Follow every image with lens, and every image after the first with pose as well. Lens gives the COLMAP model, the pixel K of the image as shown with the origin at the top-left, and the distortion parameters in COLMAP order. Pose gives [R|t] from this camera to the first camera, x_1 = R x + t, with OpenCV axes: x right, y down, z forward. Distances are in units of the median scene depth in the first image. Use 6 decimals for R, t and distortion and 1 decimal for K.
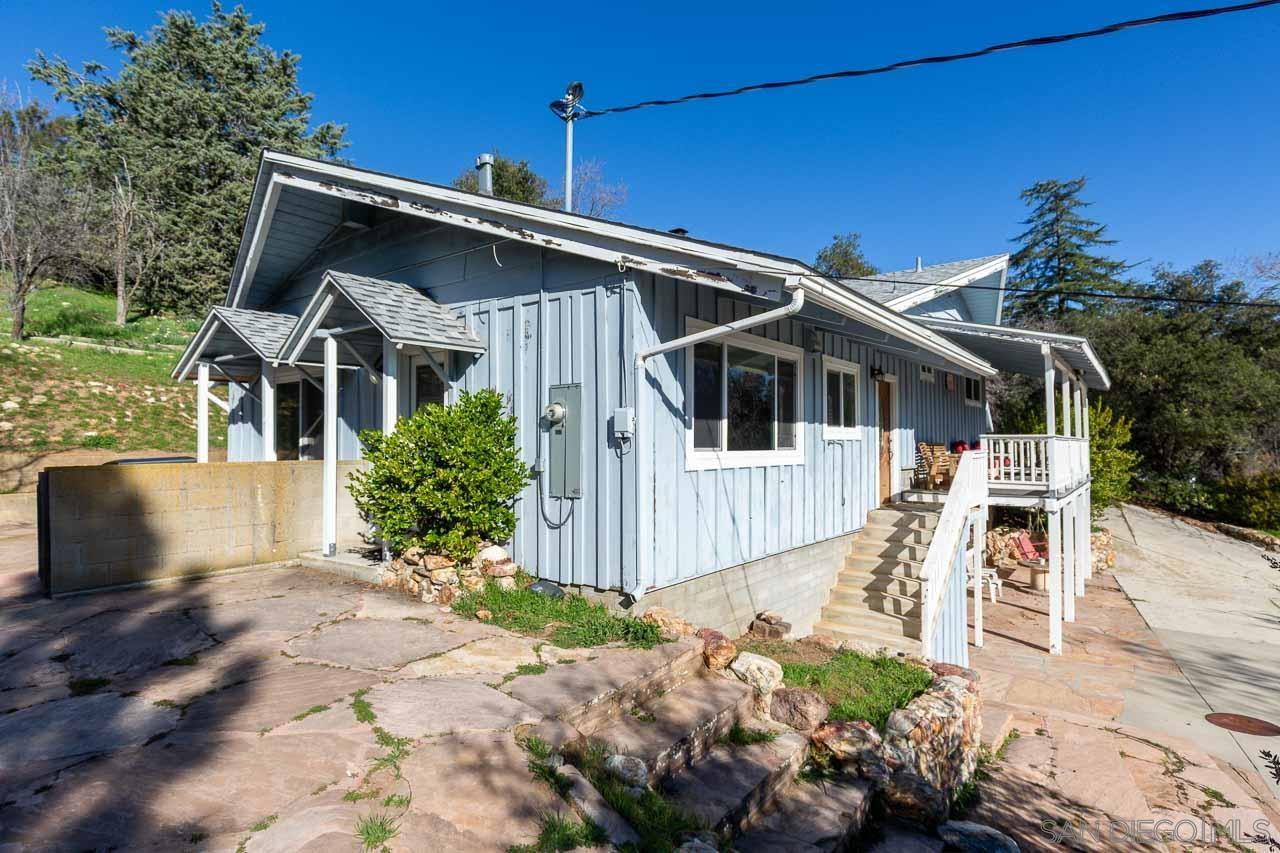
lens RADIAL K [[699.0, 0, 637.6], [0, 699.0, 429.7], [0, 0, 1]] dist [0.002967, 0.000419]
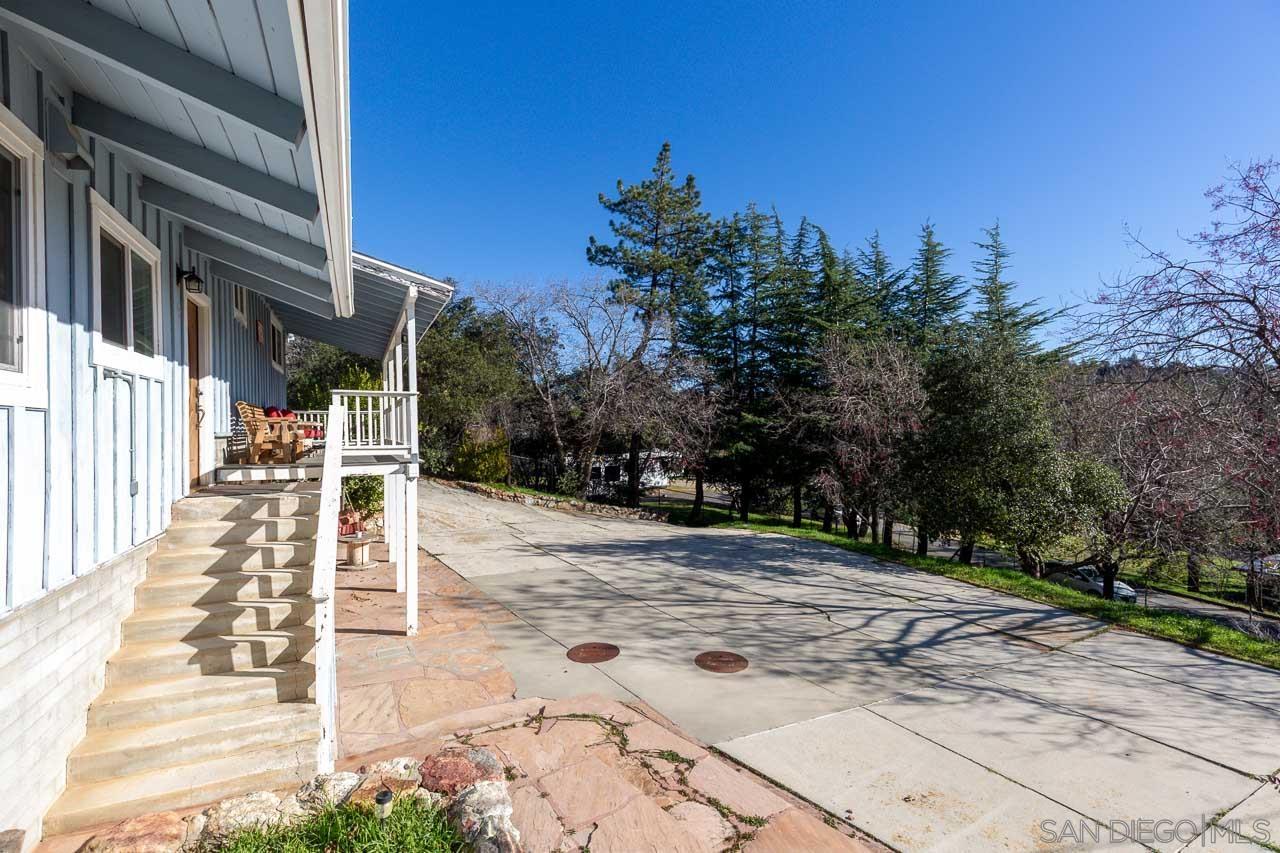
lens RADIAL K [[573.9, 0, 631.2], [0, 573.9, 428.0], [0, 0, 1]] dist [0.009630, -0.002347]
pose [[0.464803, -0.004132, 0.885405, 0.075216], [-0.006810, 0.999943, 0.008242, 0.047879], [-0.885388, -0.009860, 0.464748, 0.435773]]
